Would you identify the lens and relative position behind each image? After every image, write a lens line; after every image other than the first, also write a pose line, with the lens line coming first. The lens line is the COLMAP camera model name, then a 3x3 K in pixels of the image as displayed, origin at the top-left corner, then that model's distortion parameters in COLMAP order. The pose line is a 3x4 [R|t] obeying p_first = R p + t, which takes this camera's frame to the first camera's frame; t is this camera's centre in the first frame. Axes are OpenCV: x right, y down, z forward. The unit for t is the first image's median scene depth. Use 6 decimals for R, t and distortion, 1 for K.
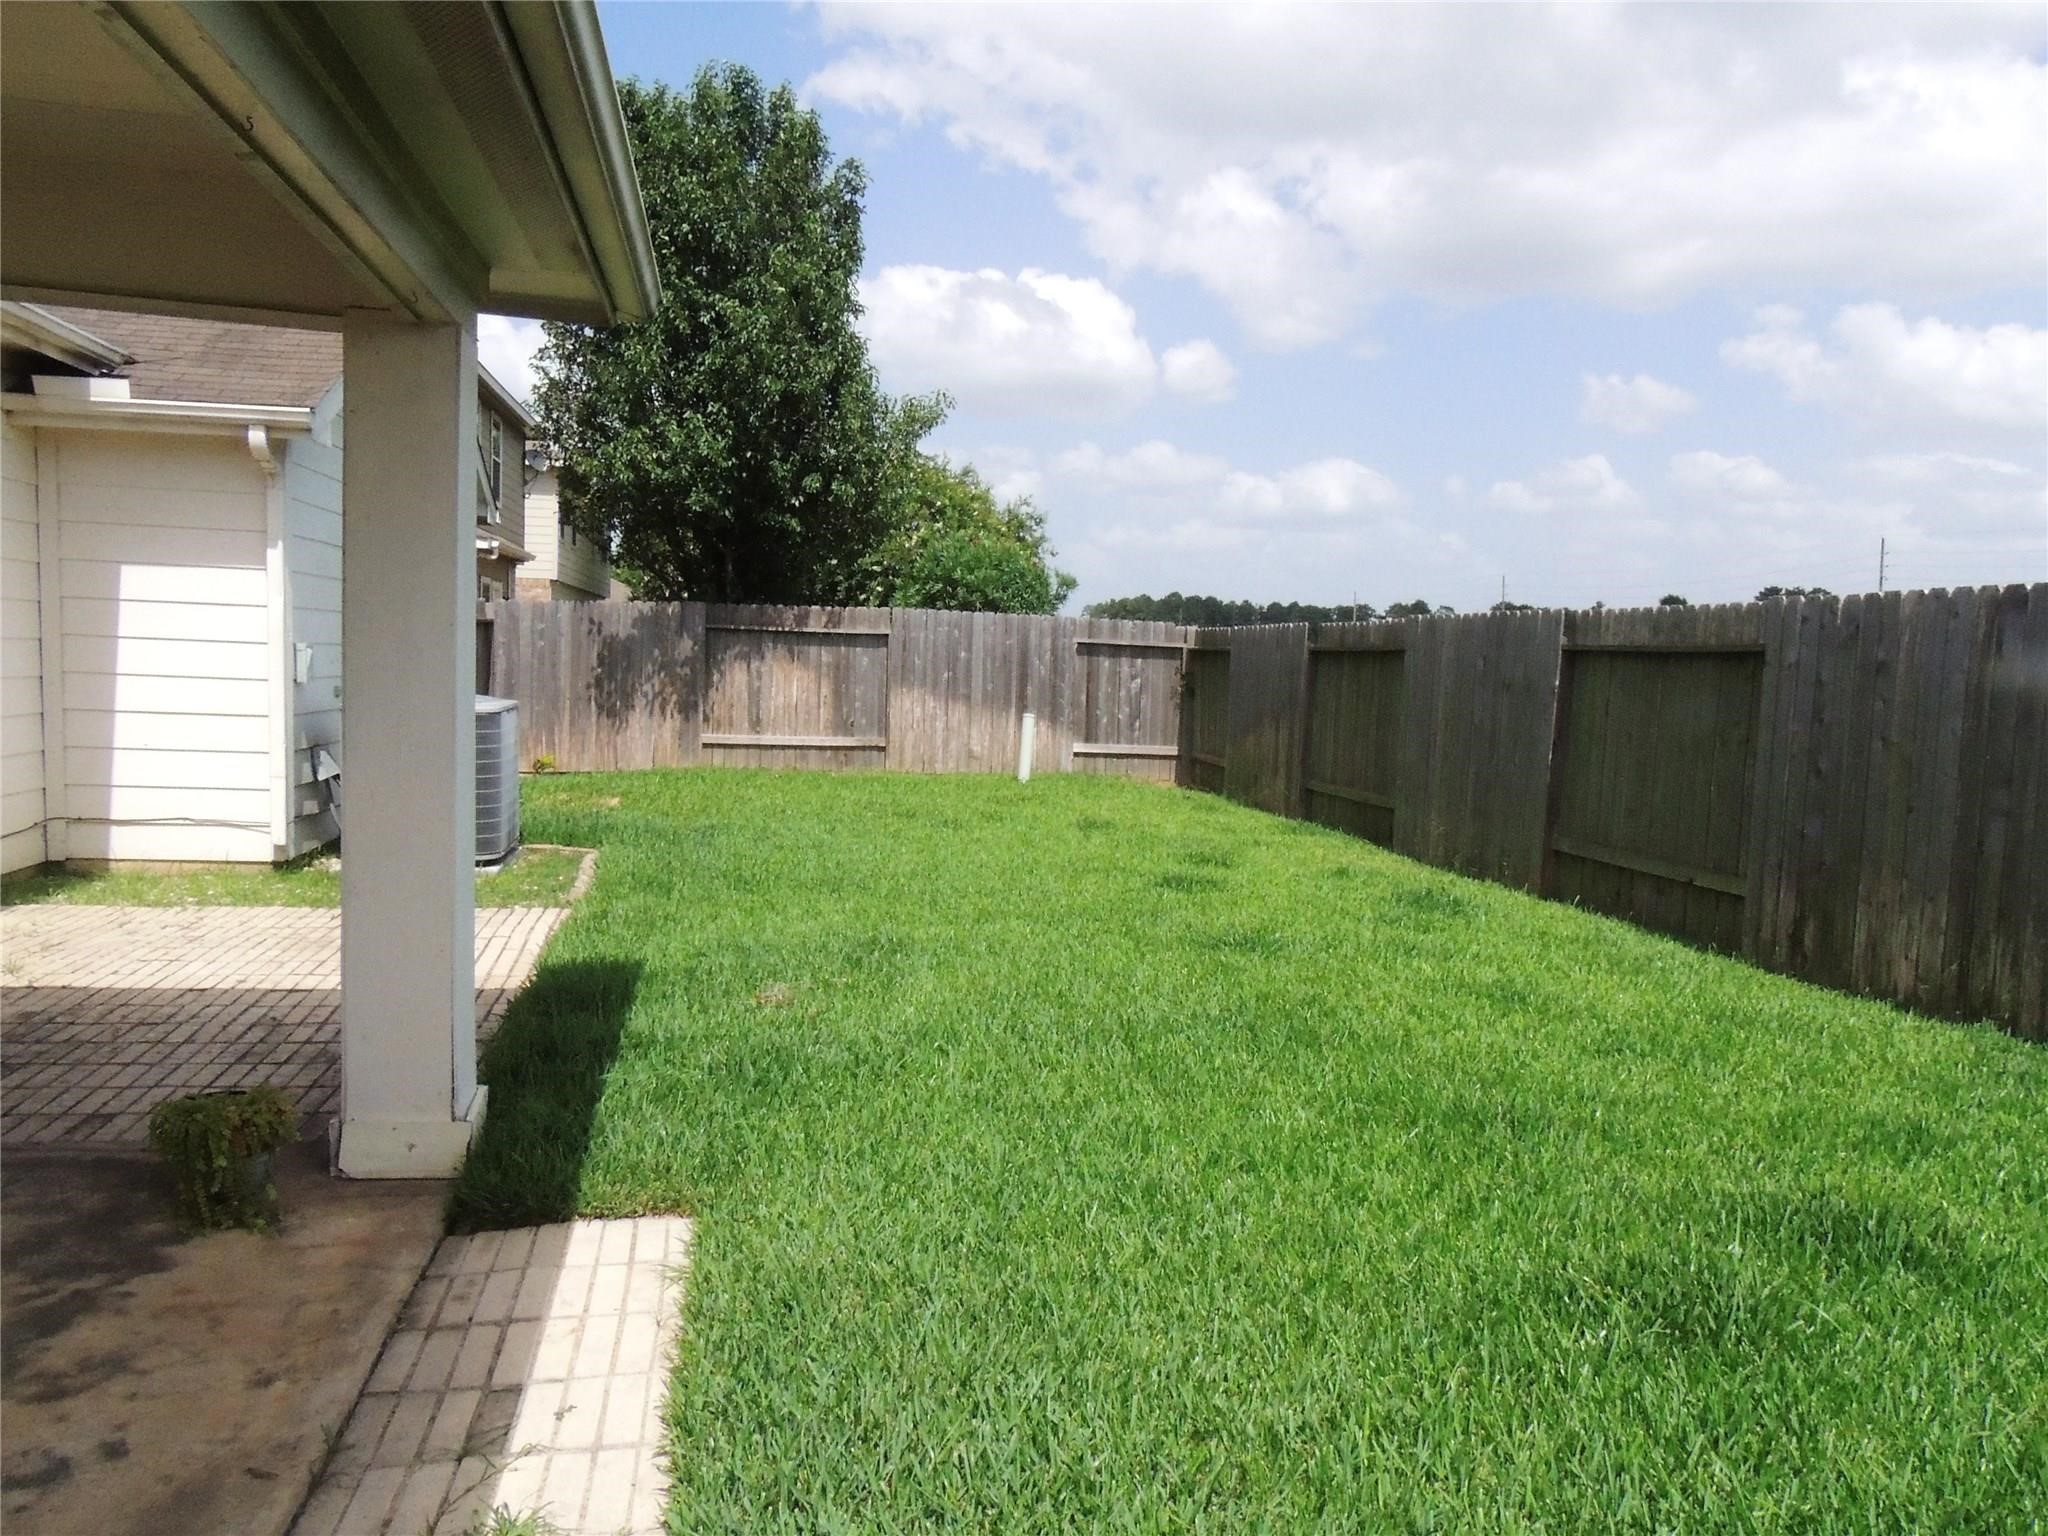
lens RADIAL K [[1451.7, 0, 1041.9], [0, 1451.7, 766.5], [0, 0, 1]] dist [-0.012817, -0.003273]
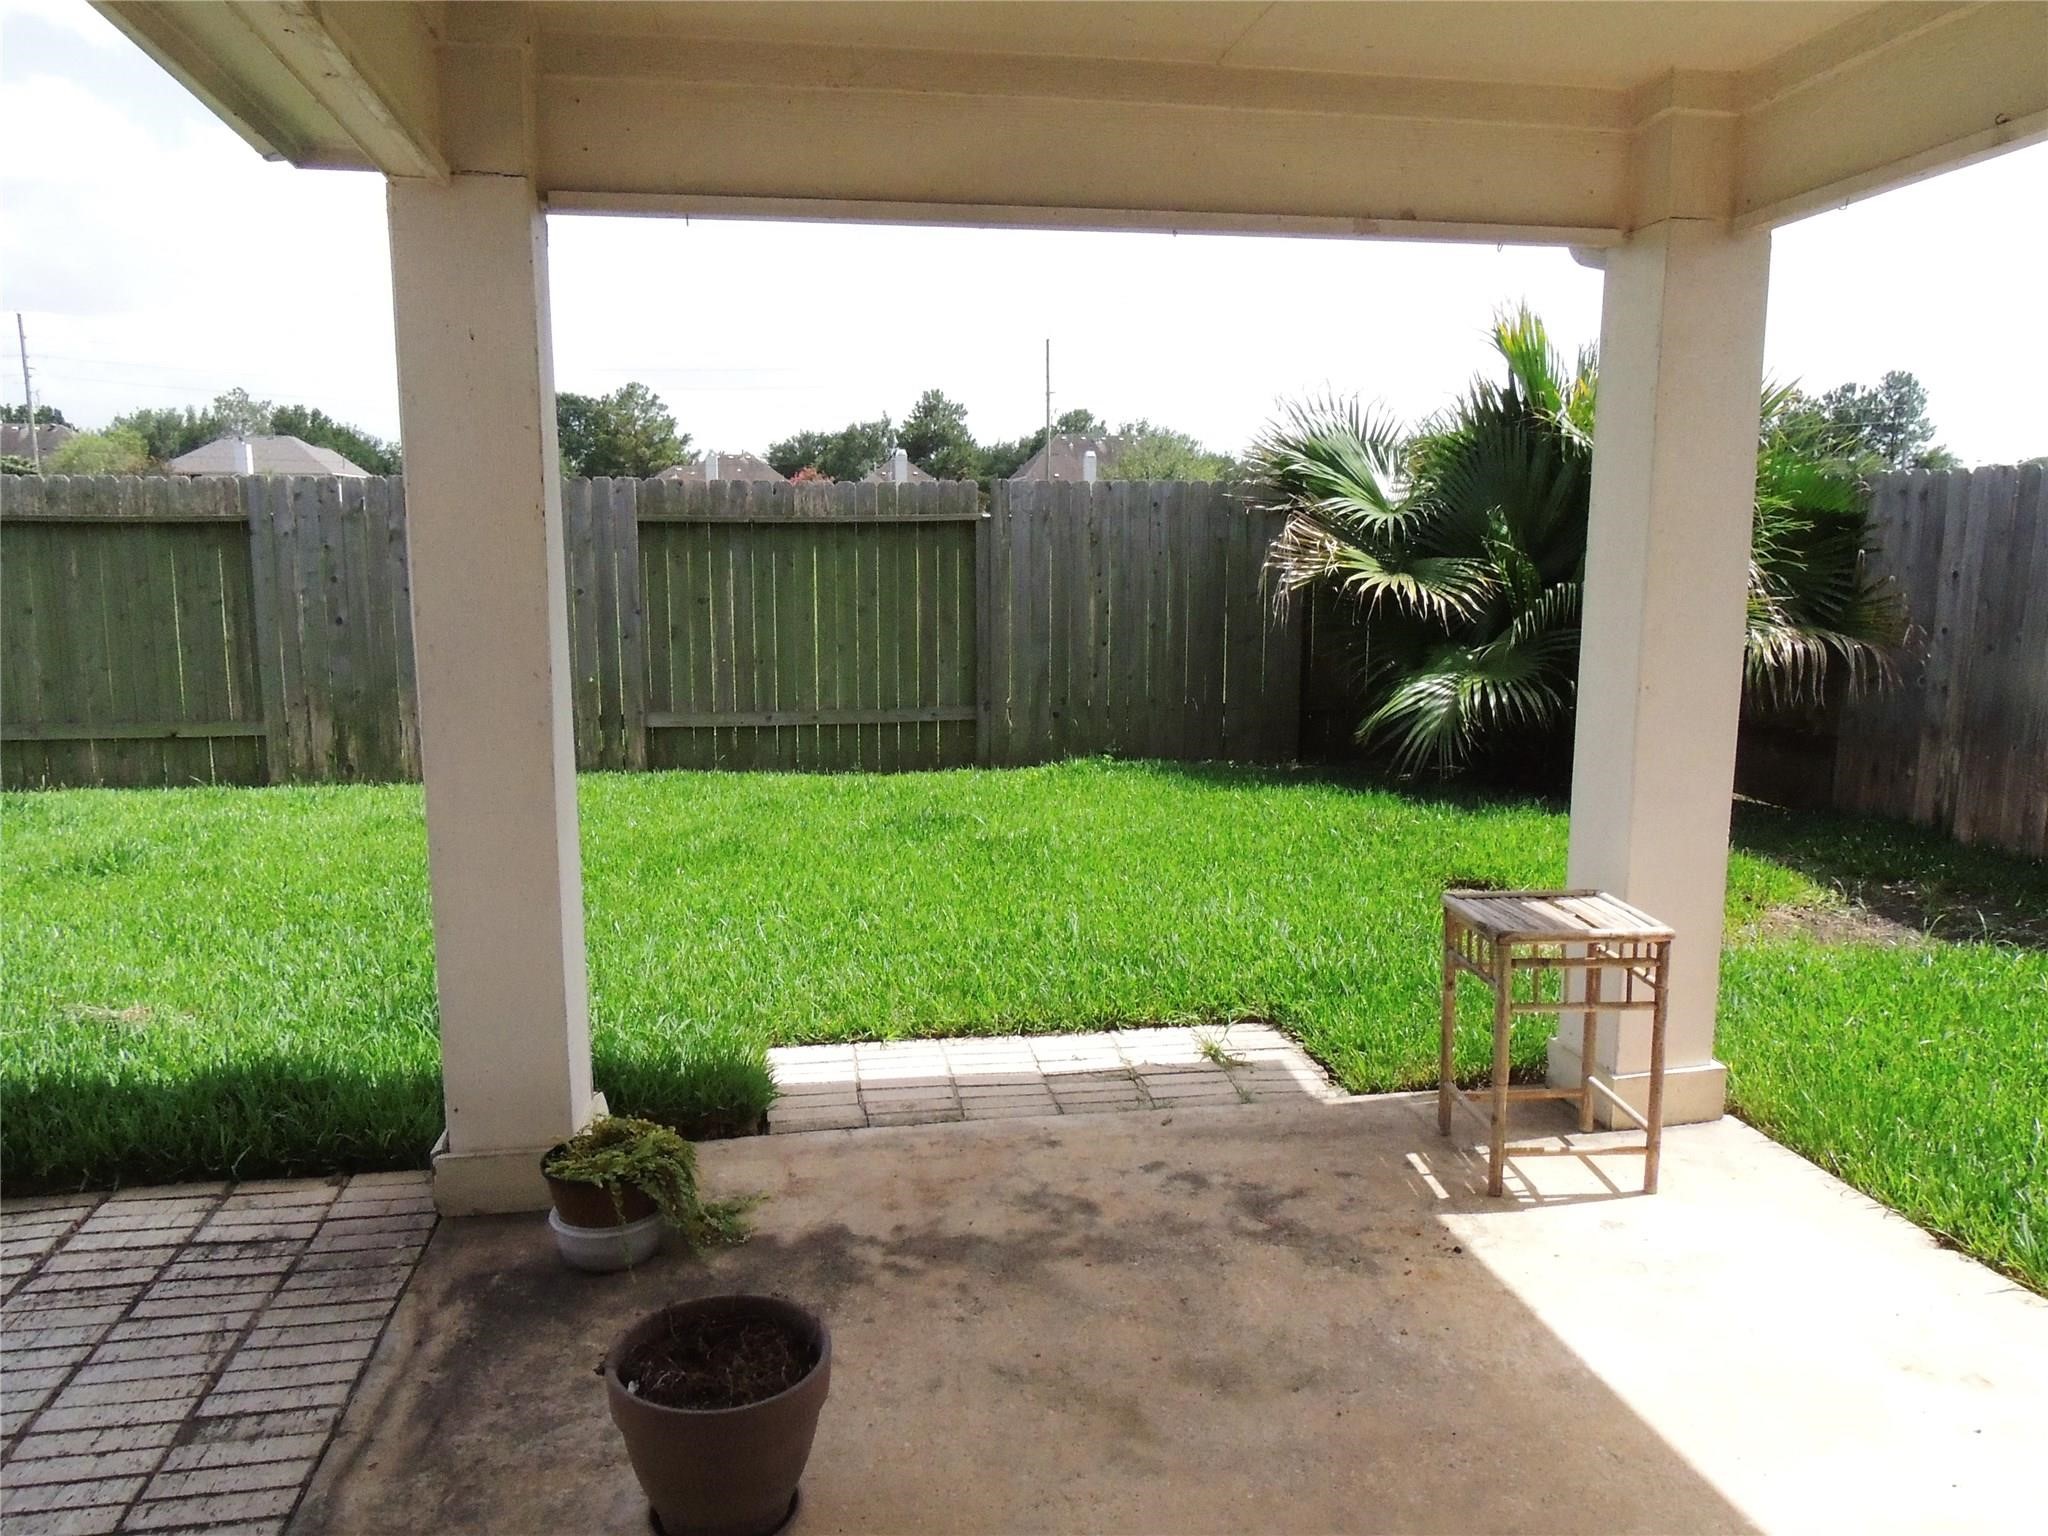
lens RADIAL K [[1451.7, 0, 1031.9], [0, 1451.7, 776.5], [0, 0, 1]] dist [-0.012817, -0.003273]
pose [[0.025248, -0.196948, 0.980089, -1.105995], [0.069809, 0.978355, 0.194801, -0.104733], [-0.997241, 0.063501, 0.038451, 0.583720]]
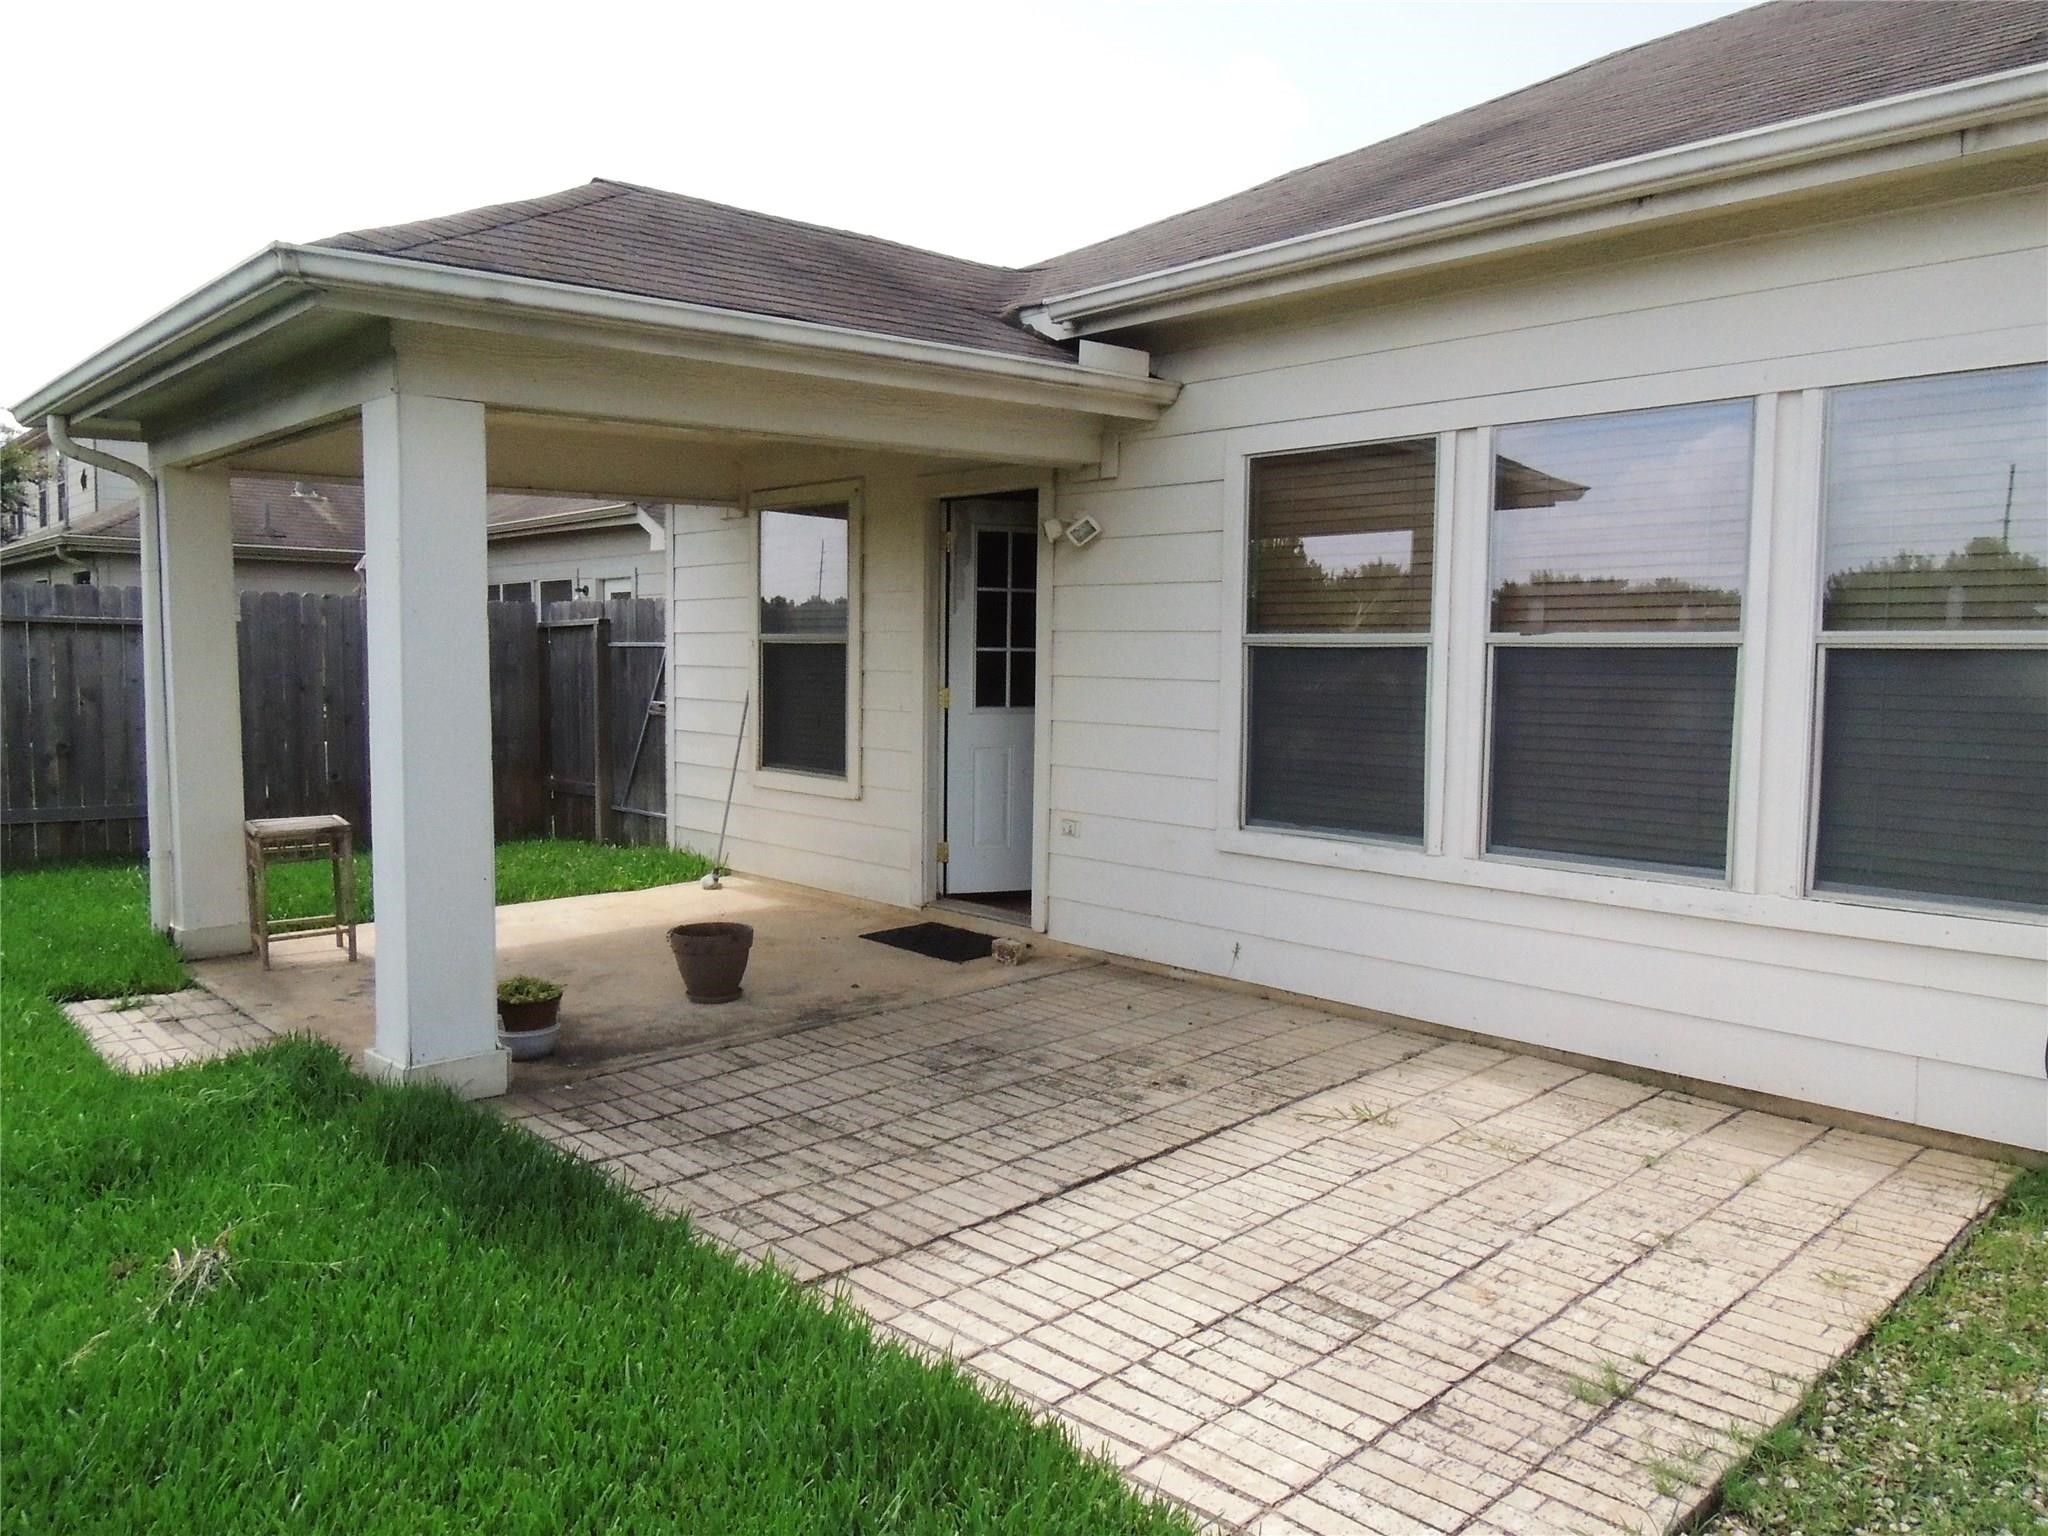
lens RADIAL K [[1451.7, 0, 1033.5], [0, 1451.7, 764.2], [0, 0, 1]] dist [-0.012817, -0.003273]
pose [[-0.849052, -0.000536, -0.528308, -0.194110], [-0.077940, 0.989185, 0.124255, -0.171423], [0.522528, 0.146675, -0.839911, 2.006461]]
